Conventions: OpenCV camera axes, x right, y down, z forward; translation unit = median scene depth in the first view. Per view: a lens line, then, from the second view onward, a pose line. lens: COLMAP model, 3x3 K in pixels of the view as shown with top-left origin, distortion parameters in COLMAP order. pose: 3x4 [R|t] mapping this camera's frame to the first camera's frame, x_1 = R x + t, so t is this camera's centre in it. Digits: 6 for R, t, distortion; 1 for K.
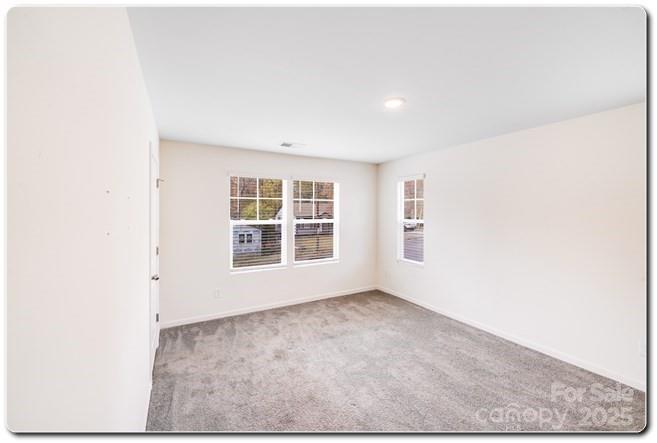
lens RADIAL K [[264.7, 0, 320.9], [0, 264.7, 216.7], [0, 0, 1]] dist [-0.010032, -0.002063]
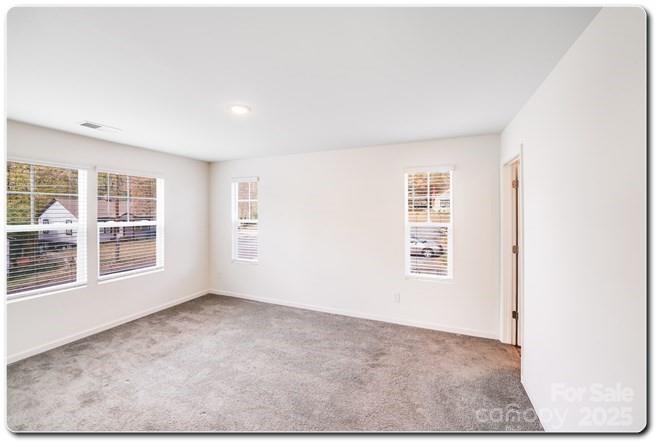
lens RADIAL K [[264.7, 0, 327.7], [0, 264.7, 214.9], [0, 0, 1]] dist [-0.010032, -0.002063]
pose [[0.782483, -0.006110, 0.622642, -0.066461], [0.011491, 0.999923, -0.004629, 0.000269], [-0.622566, 0.010777, 0.782493, -0.023854]]
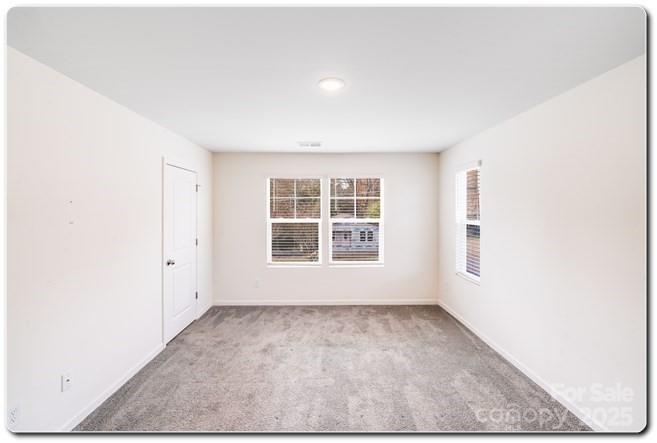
lens RADIAL K [[264.7, 0, 320.9], [0, 264.7, 213.3], [0, 0, 1]] dist [-0.010032, -0.002063]
pose [[0.879012, 0.005164, -0.476773, 0.413308], [-0.007765, 0.999964, -0.003485, -0.005958], [0.476737, 0.006765, 0.879020, 0.147729]]
